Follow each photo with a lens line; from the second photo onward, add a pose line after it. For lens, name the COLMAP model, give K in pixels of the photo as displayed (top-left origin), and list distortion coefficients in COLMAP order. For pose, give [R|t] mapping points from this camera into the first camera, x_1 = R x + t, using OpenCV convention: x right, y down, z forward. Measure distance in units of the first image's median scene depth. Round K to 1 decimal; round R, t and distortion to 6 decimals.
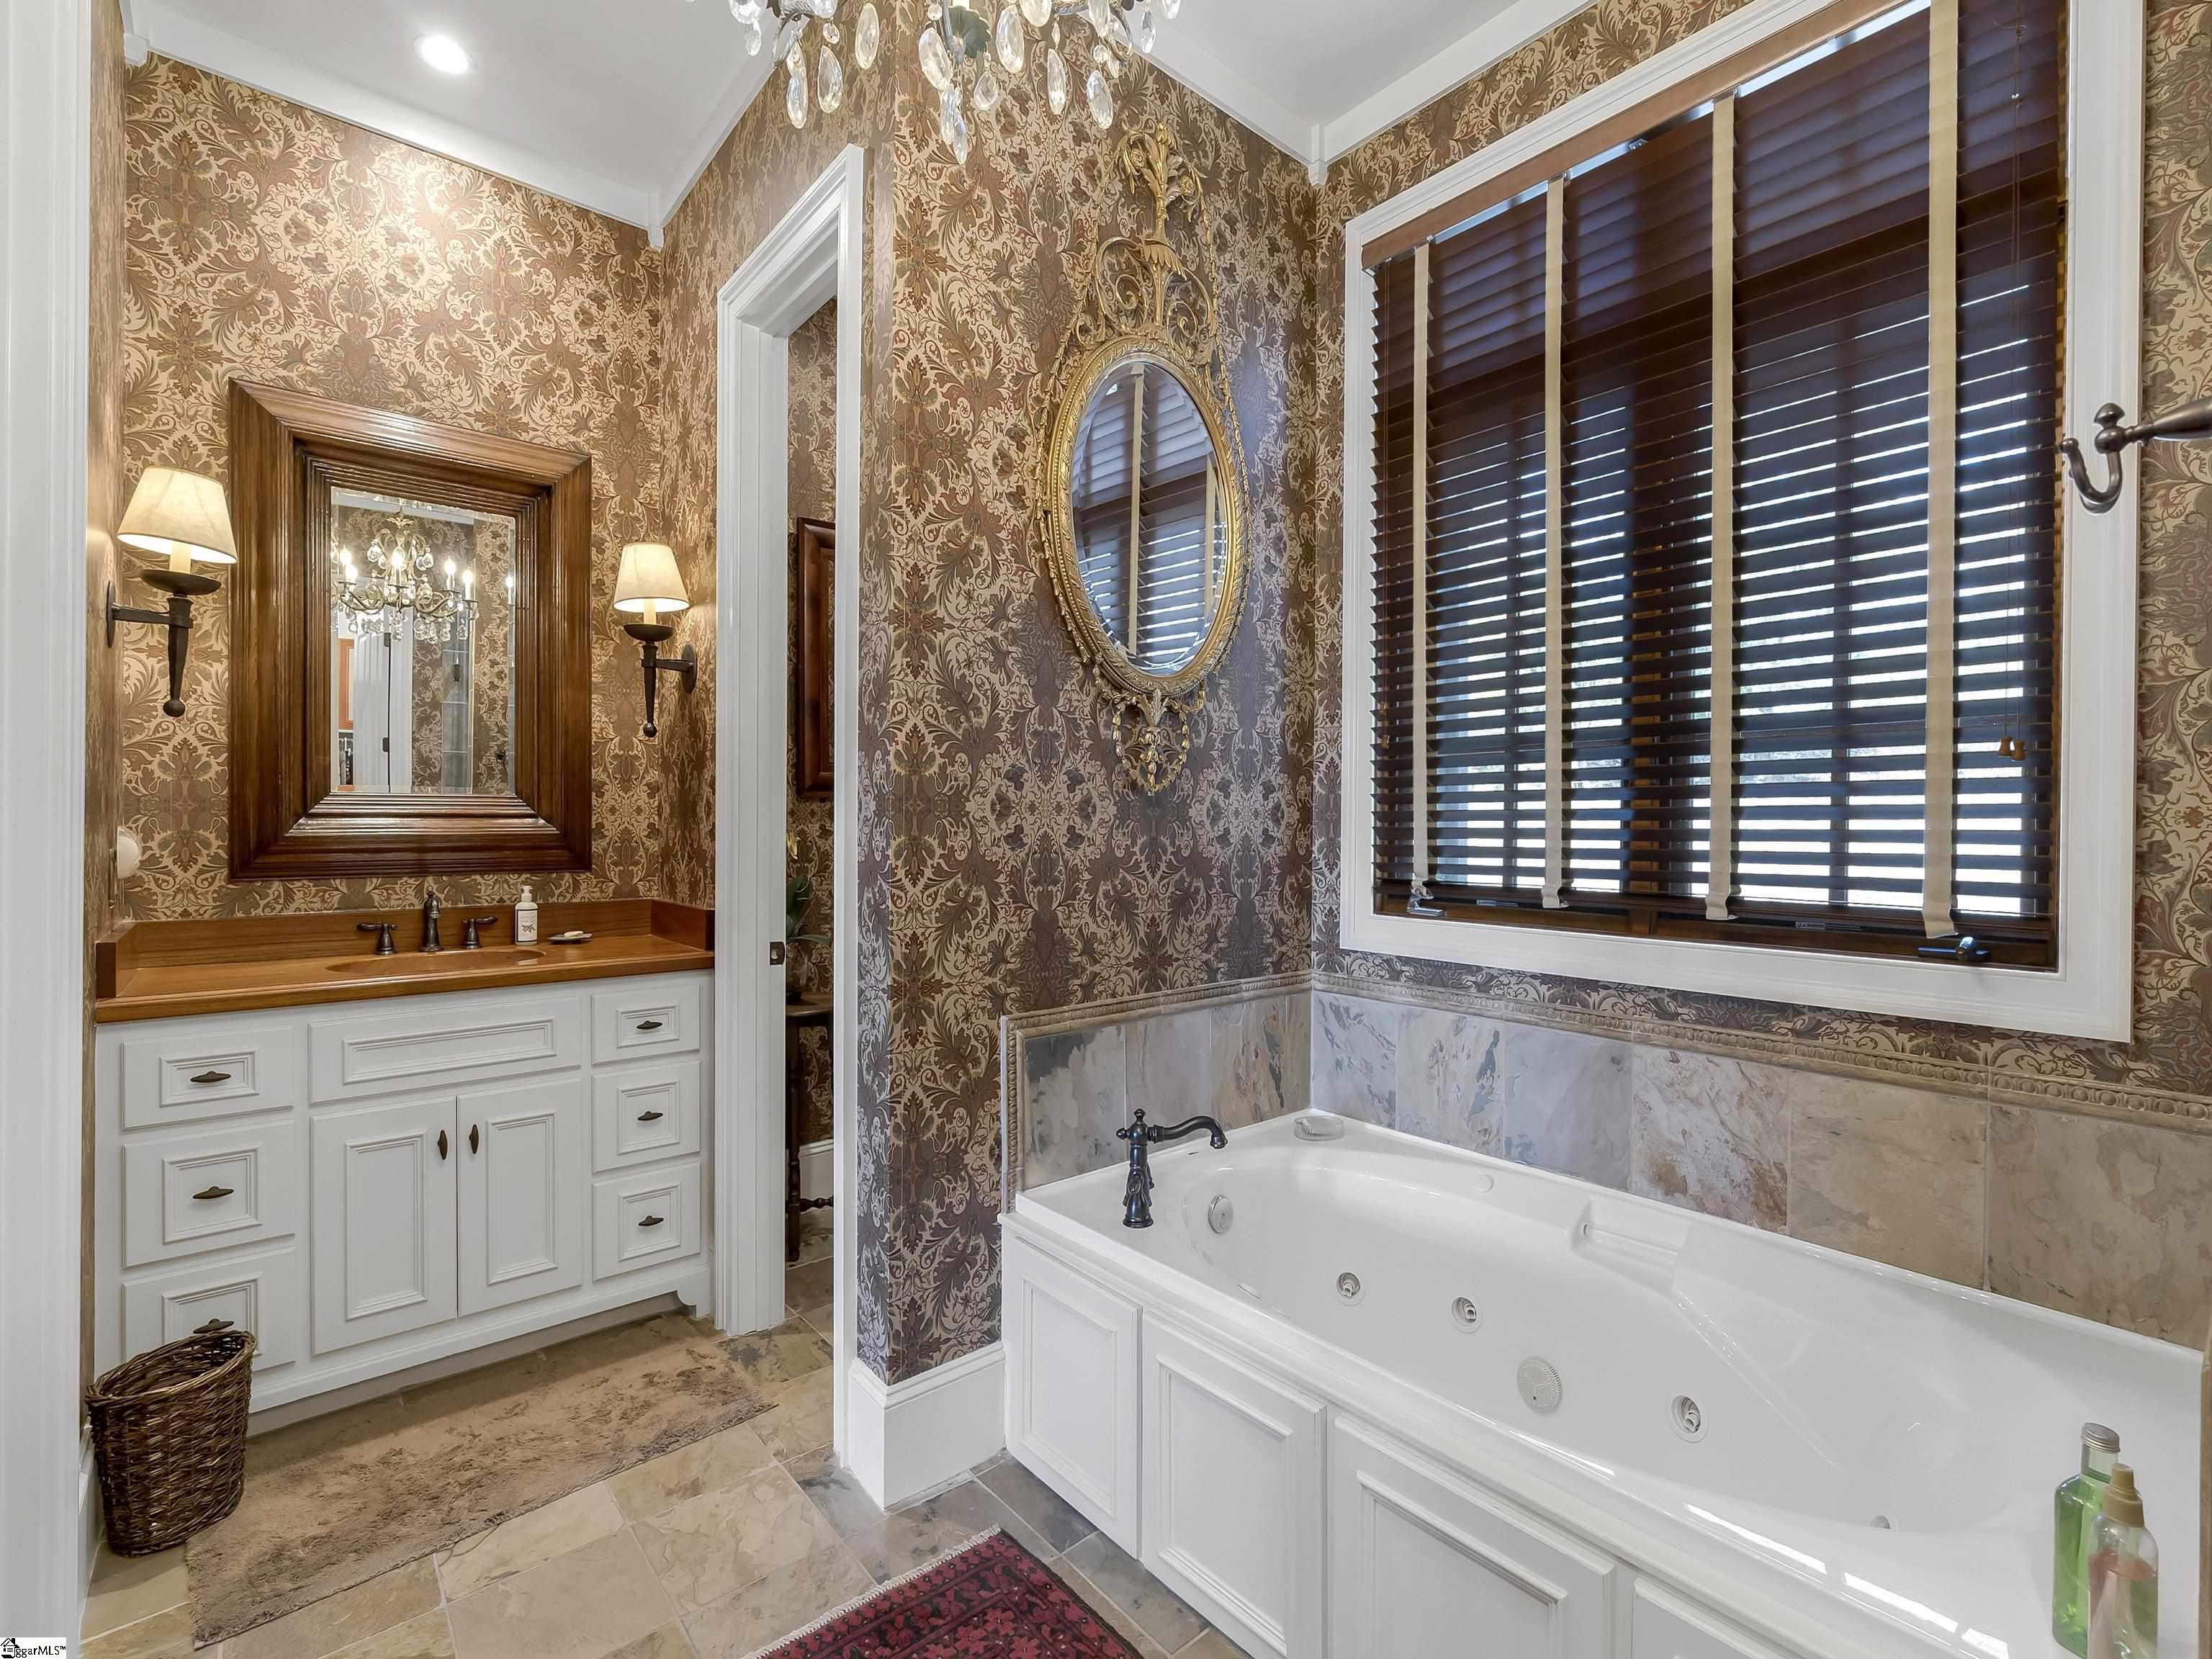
lens RADIAL K [[1001.5, 0, 1106.6], [0, 1001.5, 825.5], [0, 0, 1]] dist [-0.011872, 0.003031]
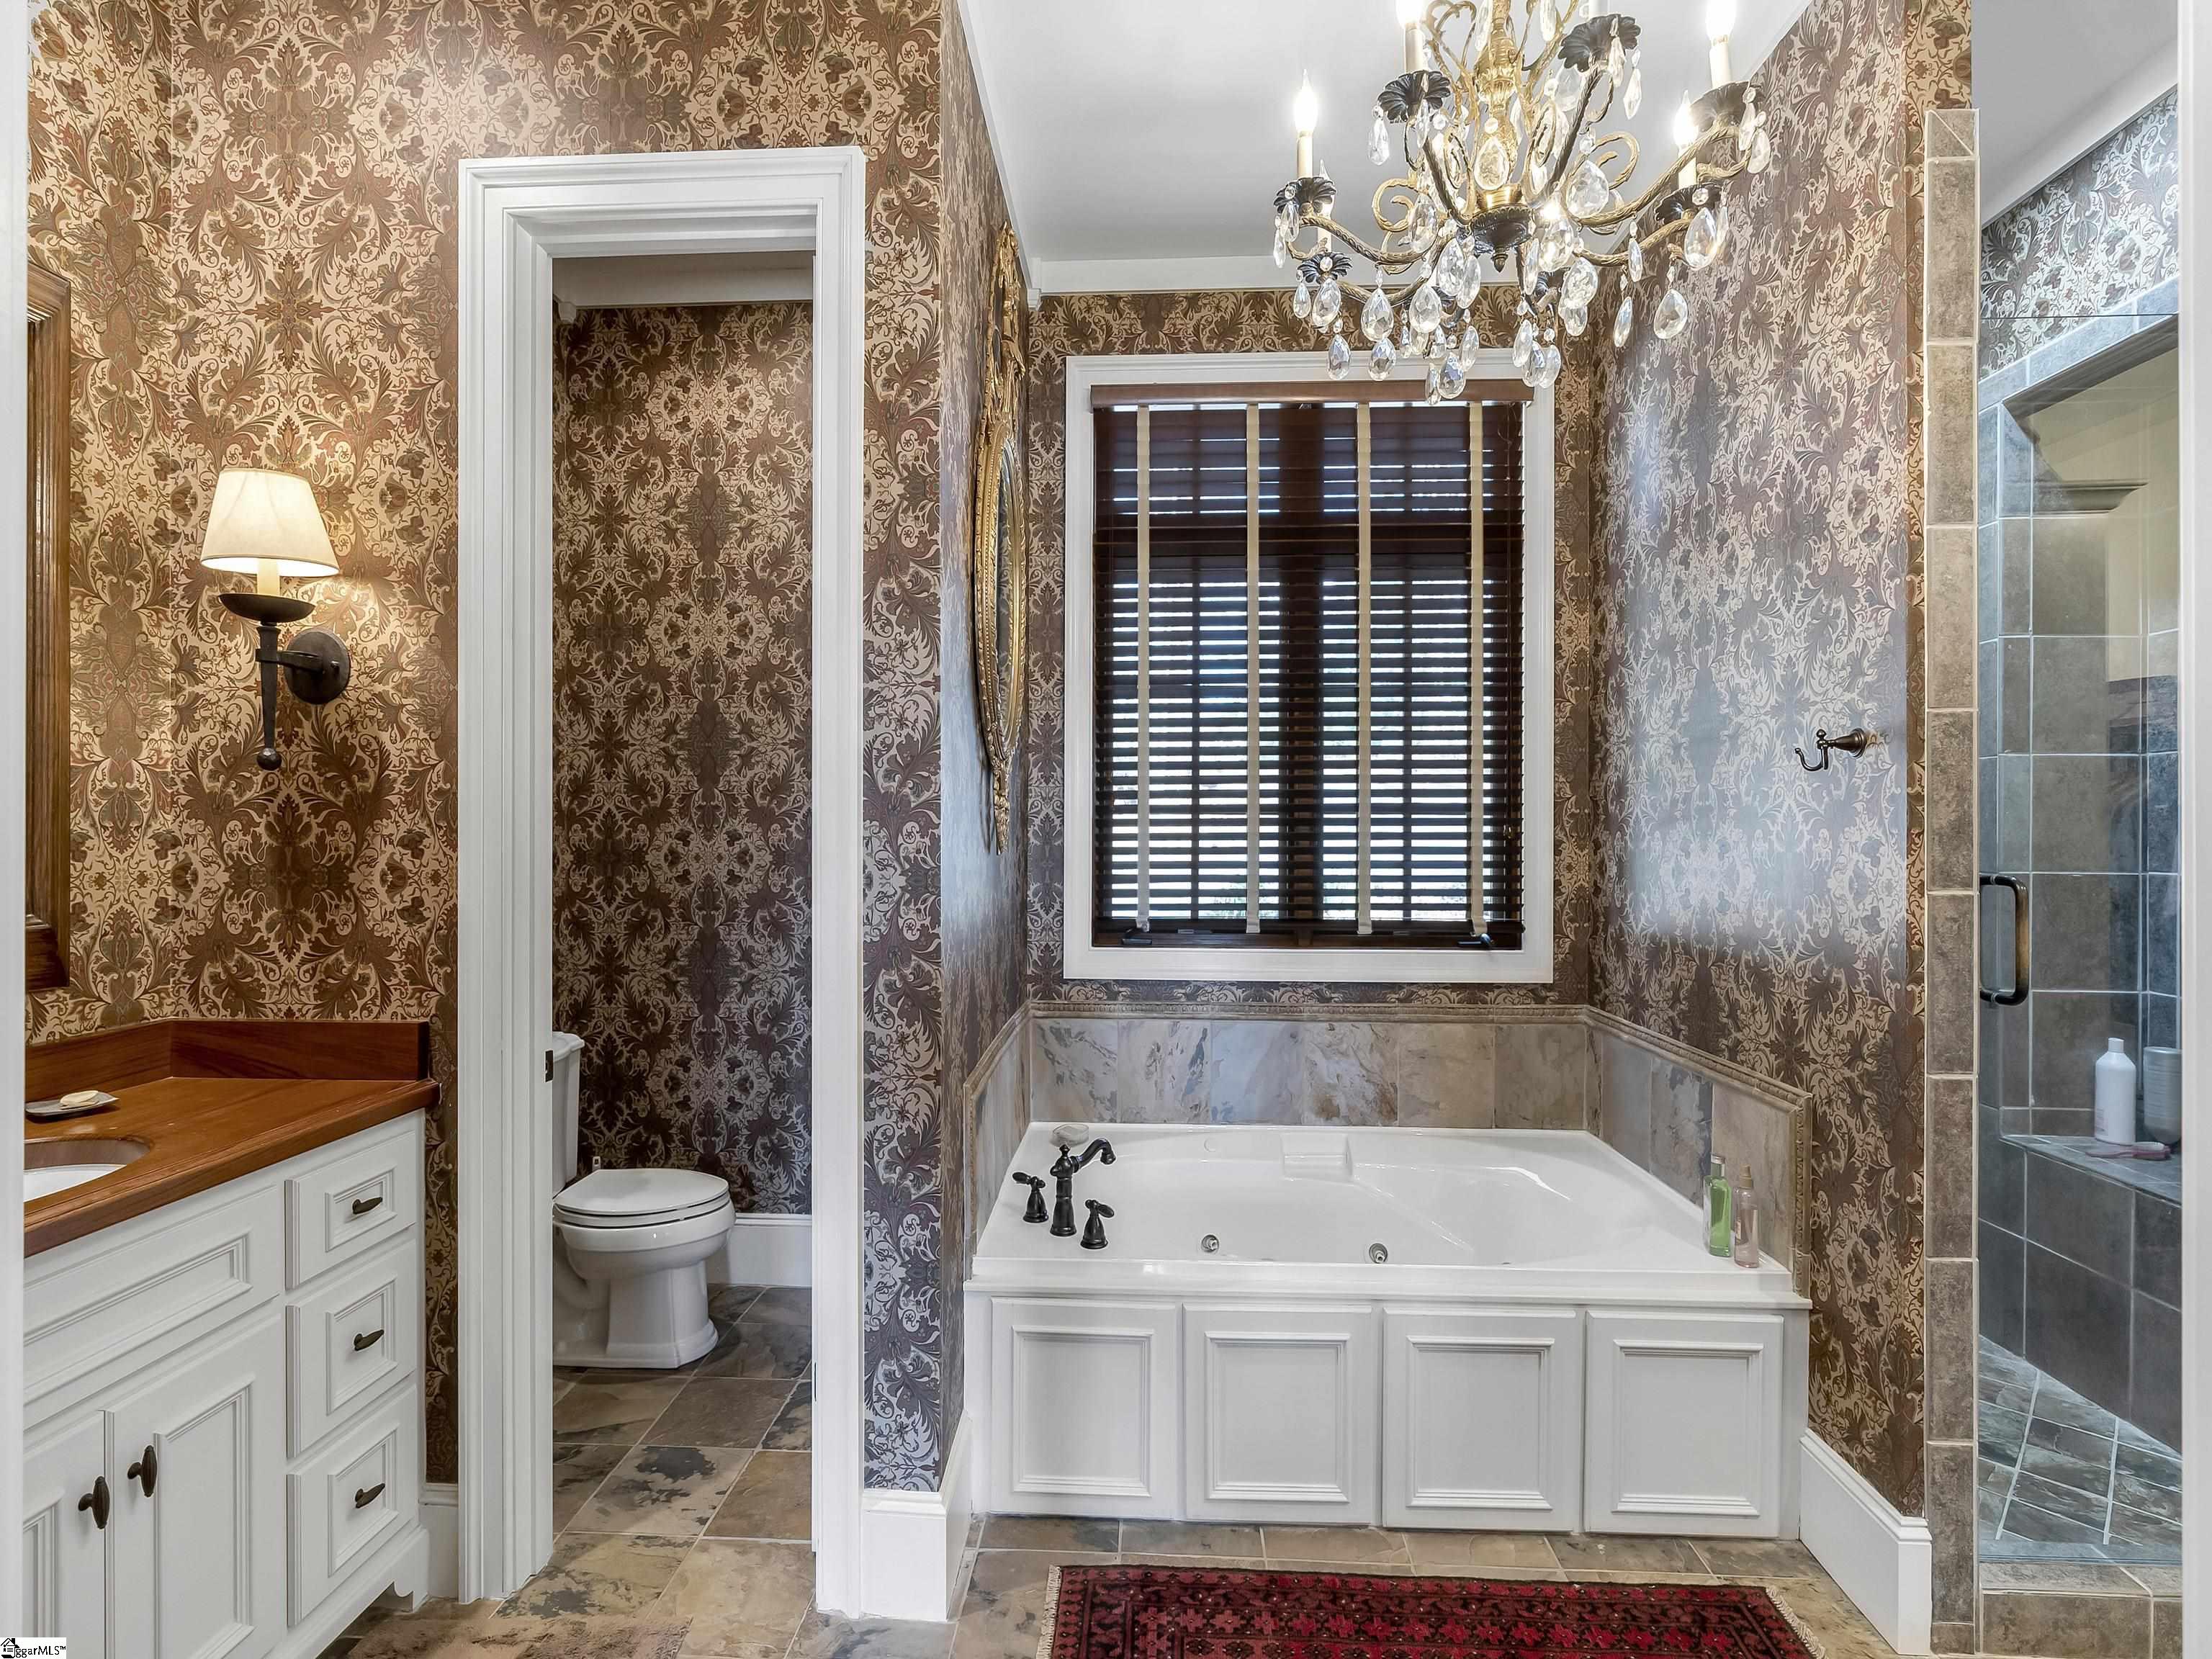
lens RADIAL K [[1001.5, 0, 1107.3], [0, 1001.5, 831.3], [0, 0, 1]] dist [-0.011872, 0.003031]
pose [[0.682094, -0.002332, 0.731260, -0.669261], [0.003644, 0.999993, -0.000210, -0.055428], [-0.731255, 0.002808, 0.682098, 0.194031]]
